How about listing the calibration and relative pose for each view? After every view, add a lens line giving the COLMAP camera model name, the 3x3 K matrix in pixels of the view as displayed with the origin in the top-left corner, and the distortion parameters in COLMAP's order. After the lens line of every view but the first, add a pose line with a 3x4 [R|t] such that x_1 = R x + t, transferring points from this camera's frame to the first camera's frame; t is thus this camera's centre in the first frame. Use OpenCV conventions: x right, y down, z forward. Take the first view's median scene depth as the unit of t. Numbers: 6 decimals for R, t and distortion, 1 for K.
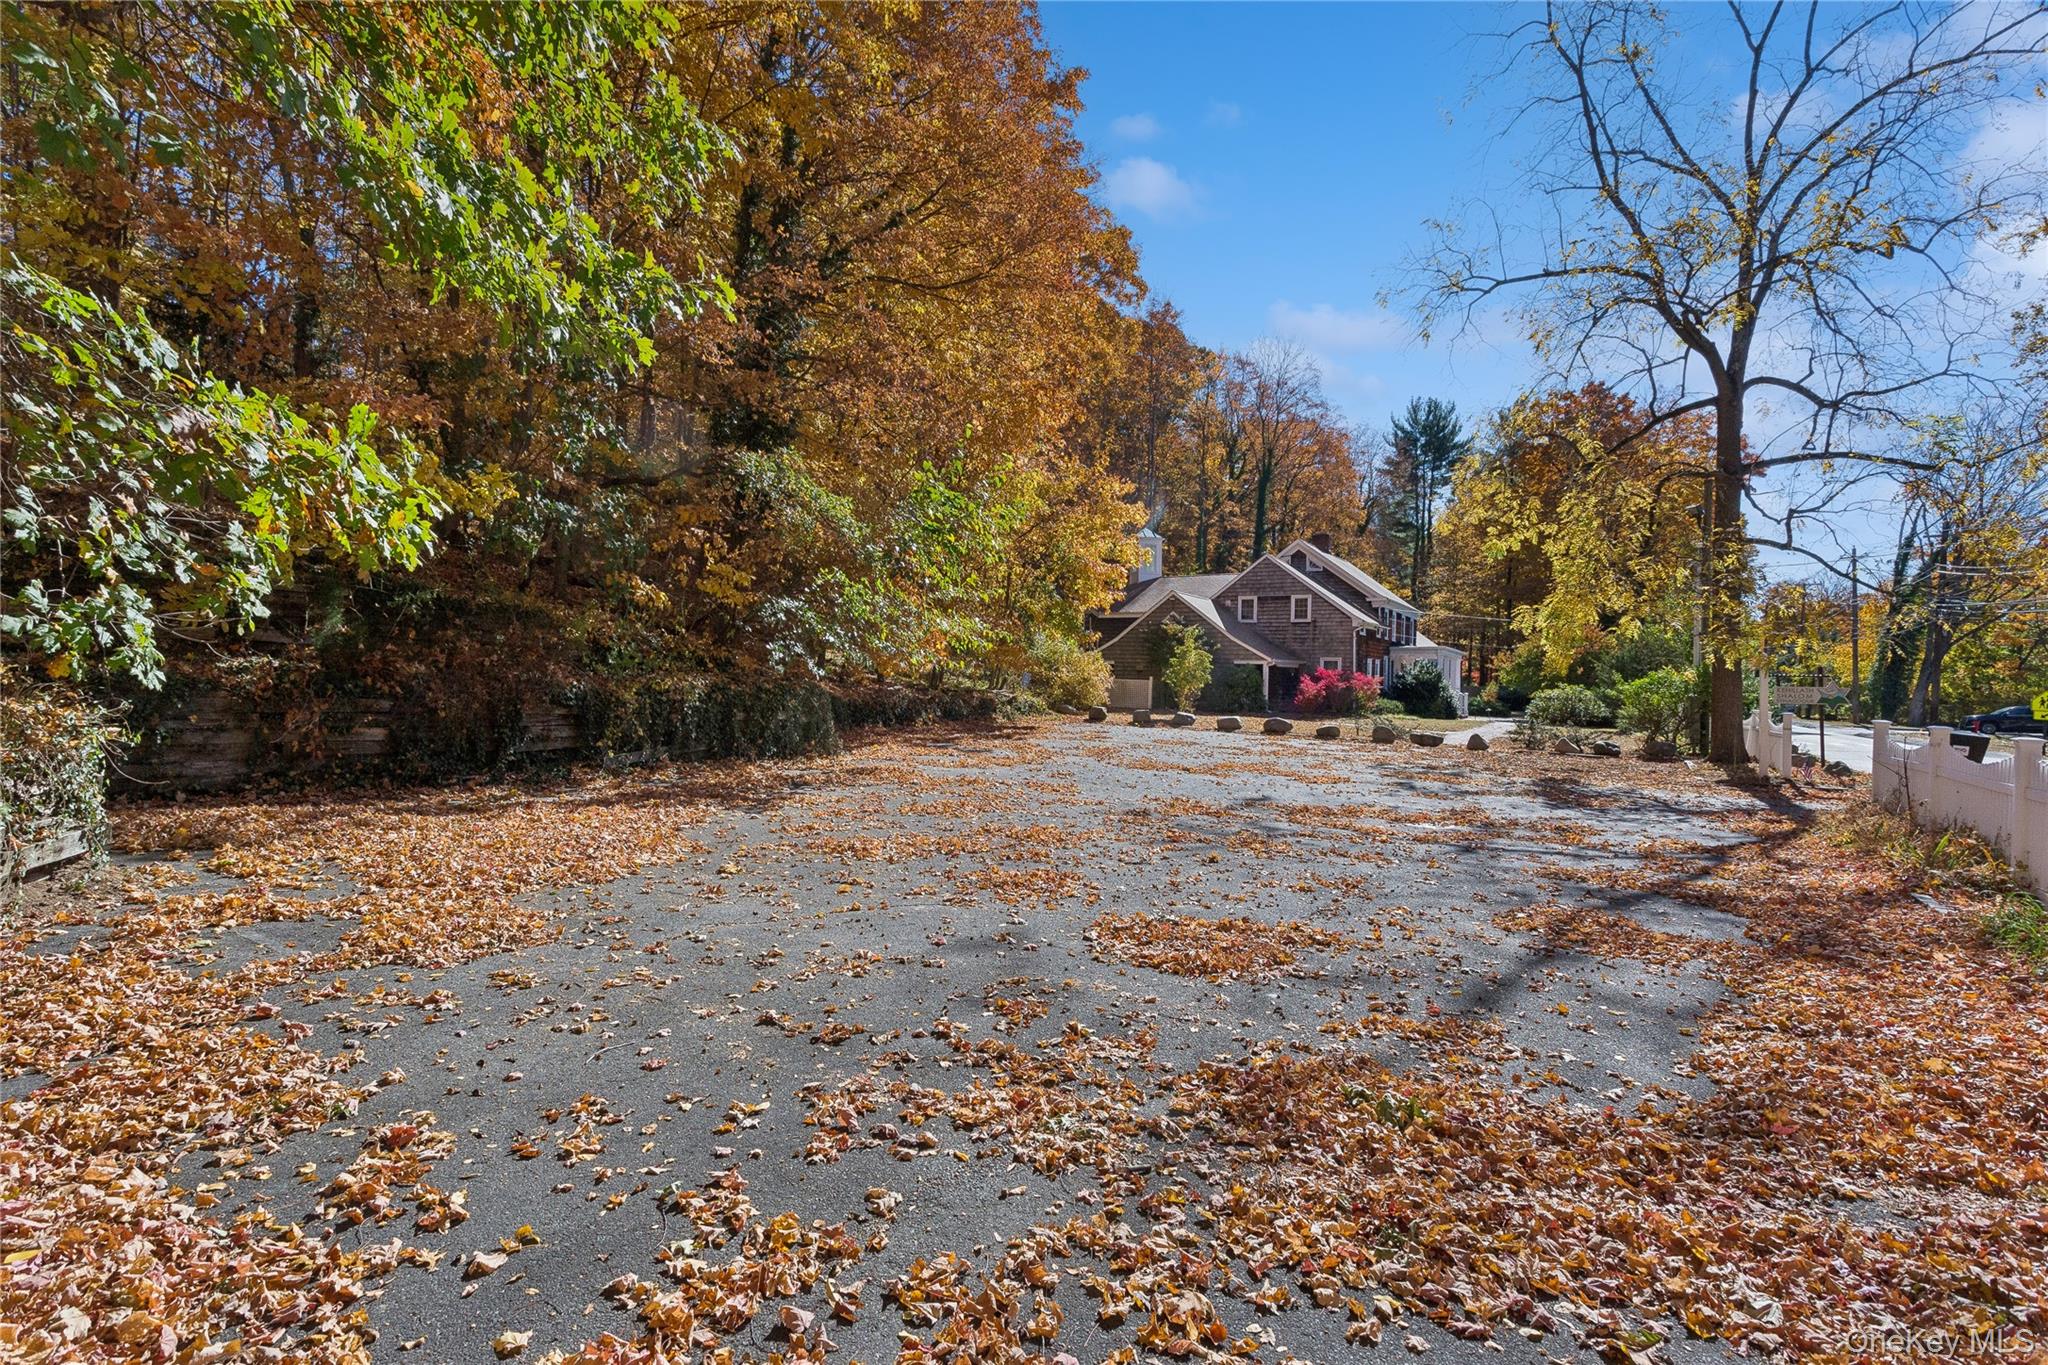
lens RADIAL K [[984.3, 0, 1028.0], [0, 984.3, 681.8], [0, 0, 1]] dist [-0.000333, 0.003408]
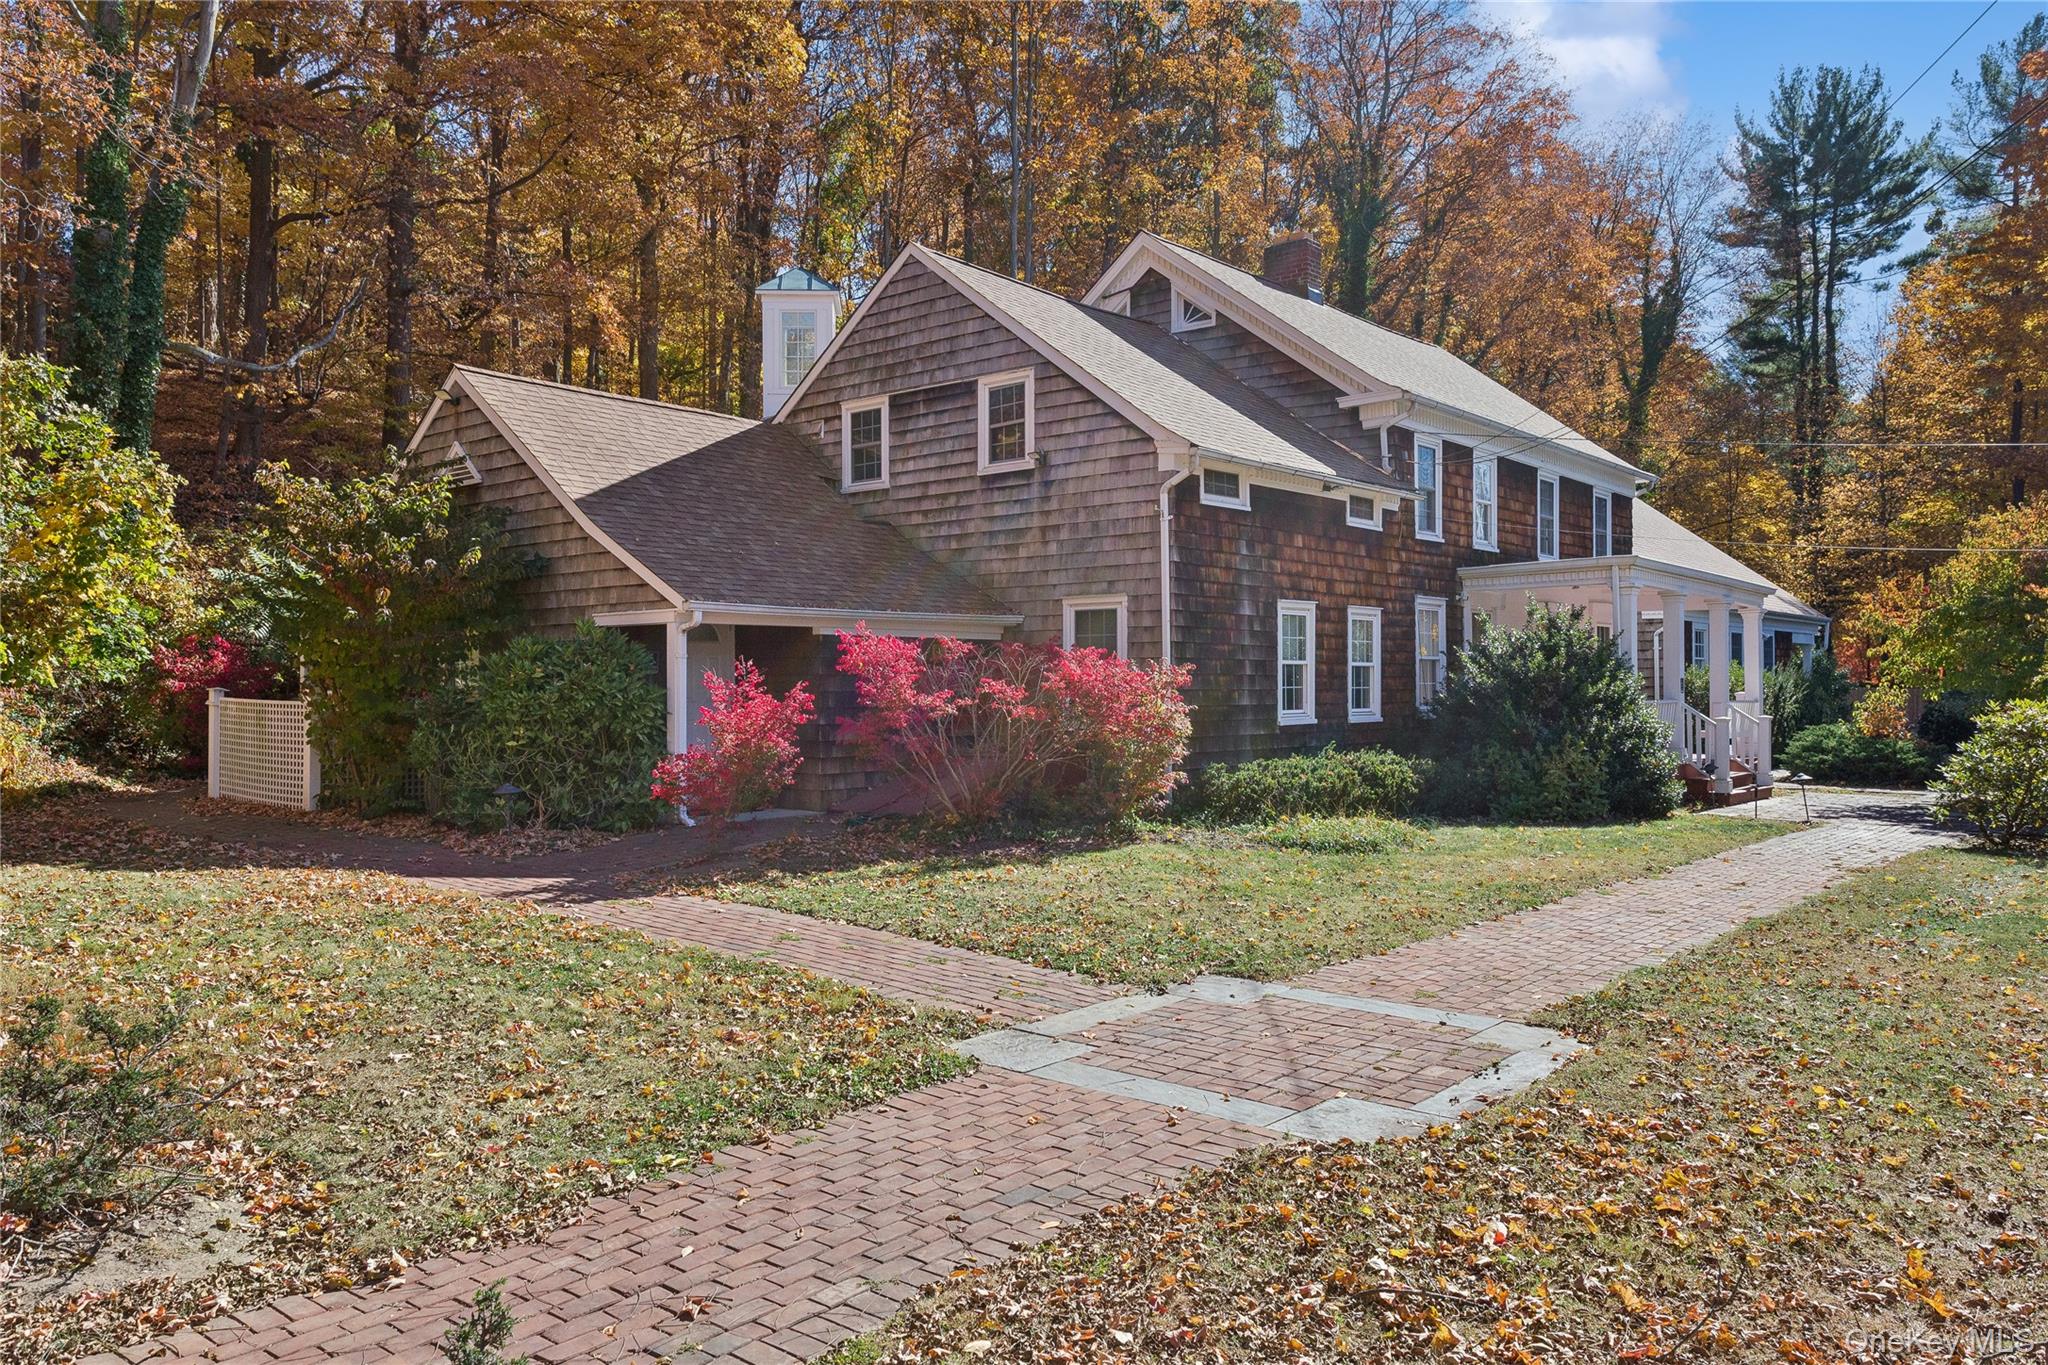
lens RADIAL K [[1448.6, 0, 1029.7], [0, 1448.6, 679.8], [0, 0, 1]] dist [0.004120, 0.006445]
pose [[0.983971, -0.025308, -0.176525, 0.323598], [0.022599, 0.999594, -0.017337, 0.003408], [0.176892, 0.013070, 0.984143, 0.557603]]
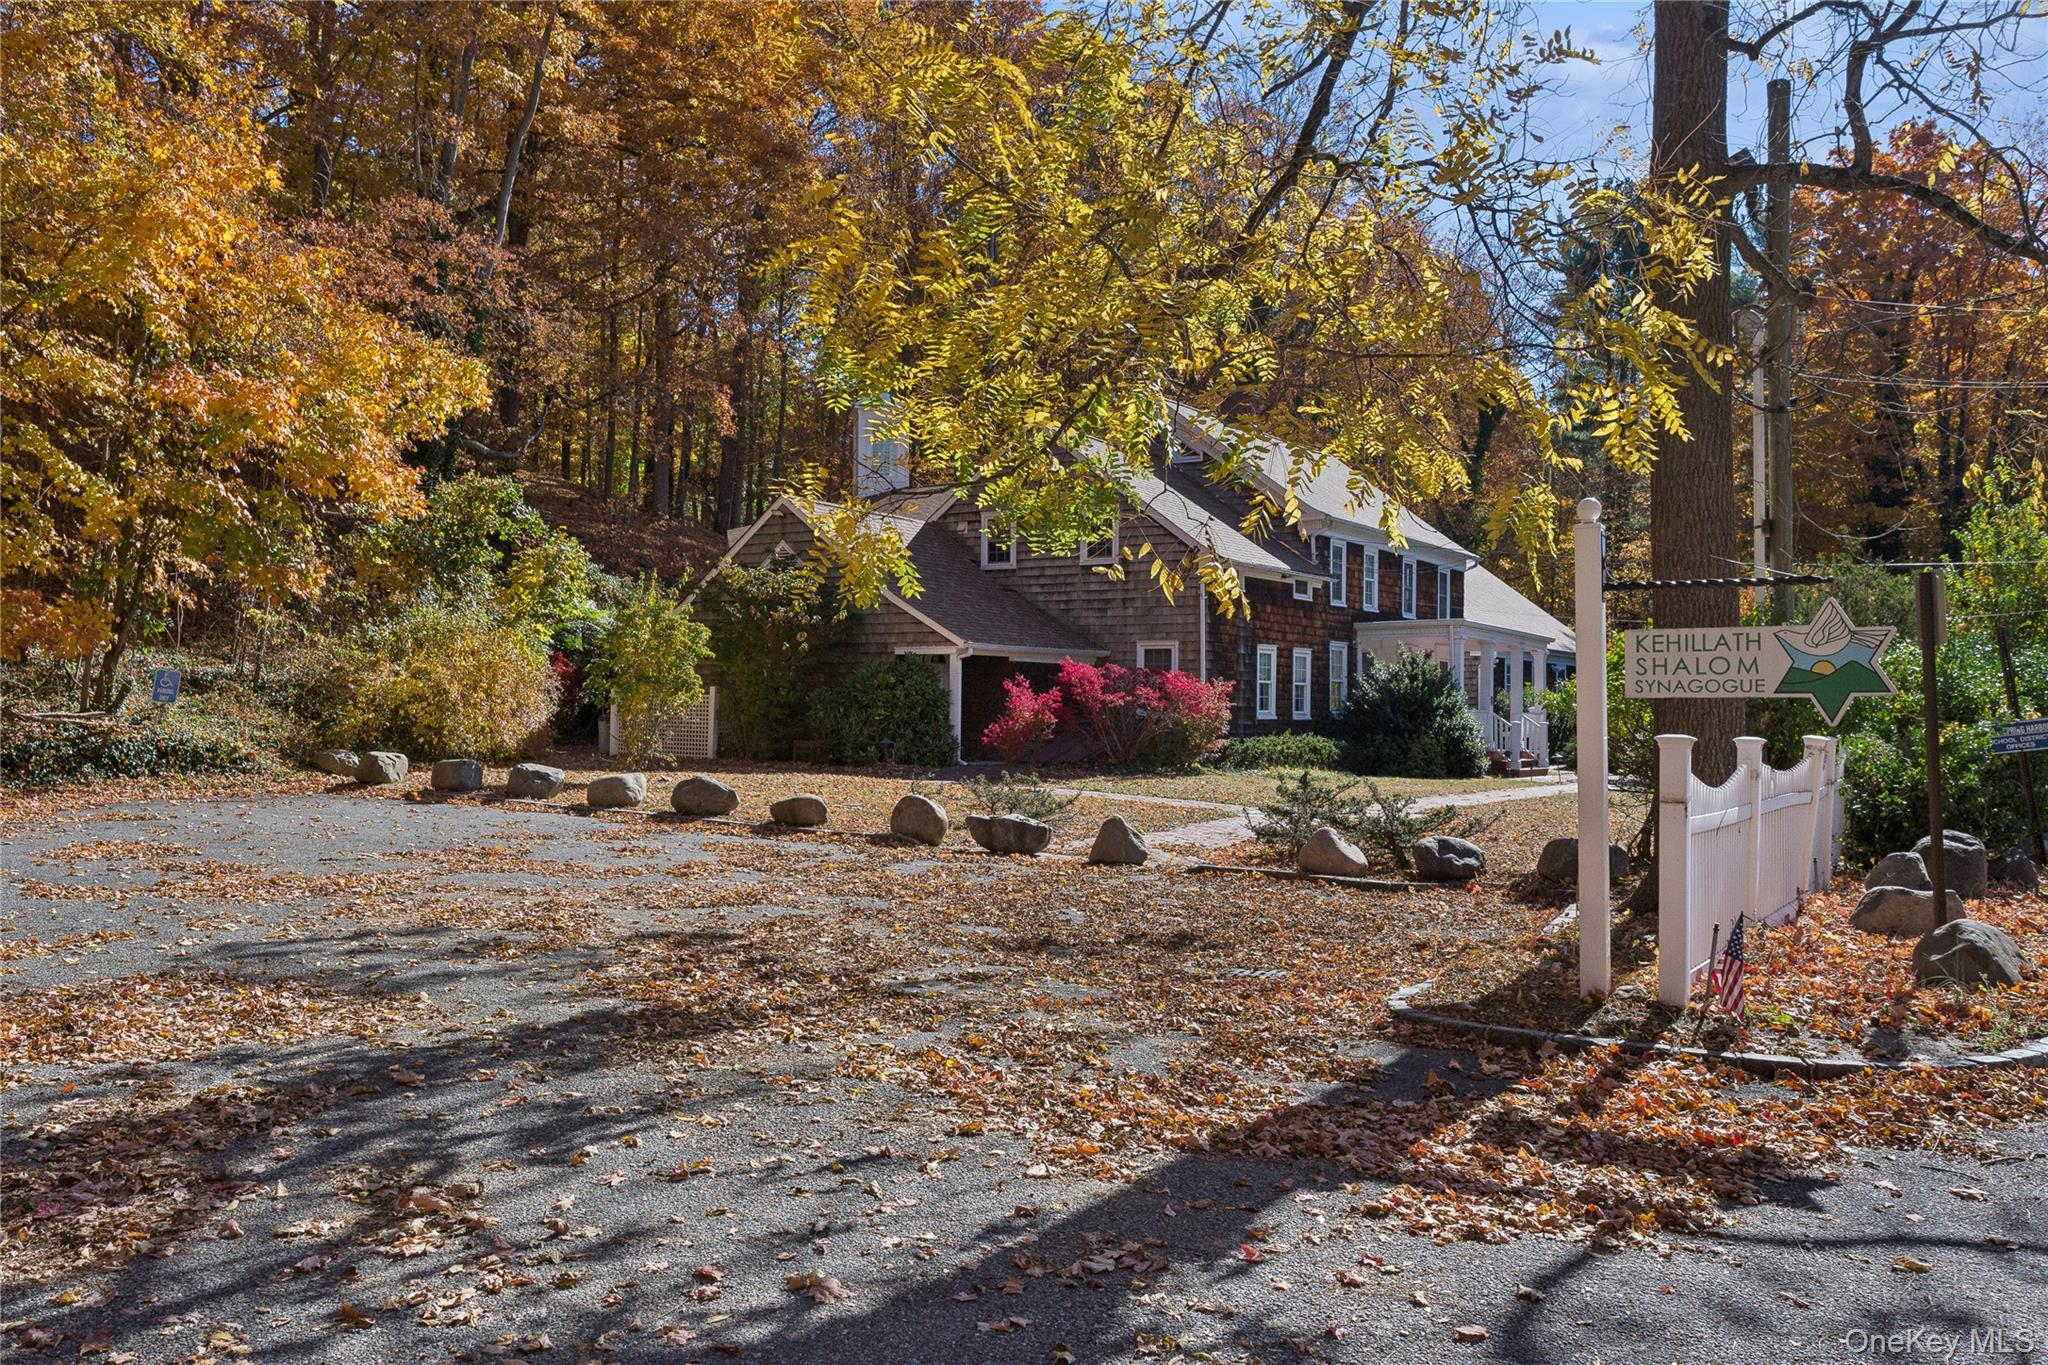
lens RADIAL K [[1595.6, 0, 1015.2], [0, 1595.6, 689.7], [0, 0, 1]] dist [0.007101, -0.001544]
pose [[0.998088, -0.009755, -0.061040, 0.259117], [0.008433, 0.999725, -0.021884, 0.011561], [0.061237, 0.021327, 0.997895, 0.244422]]
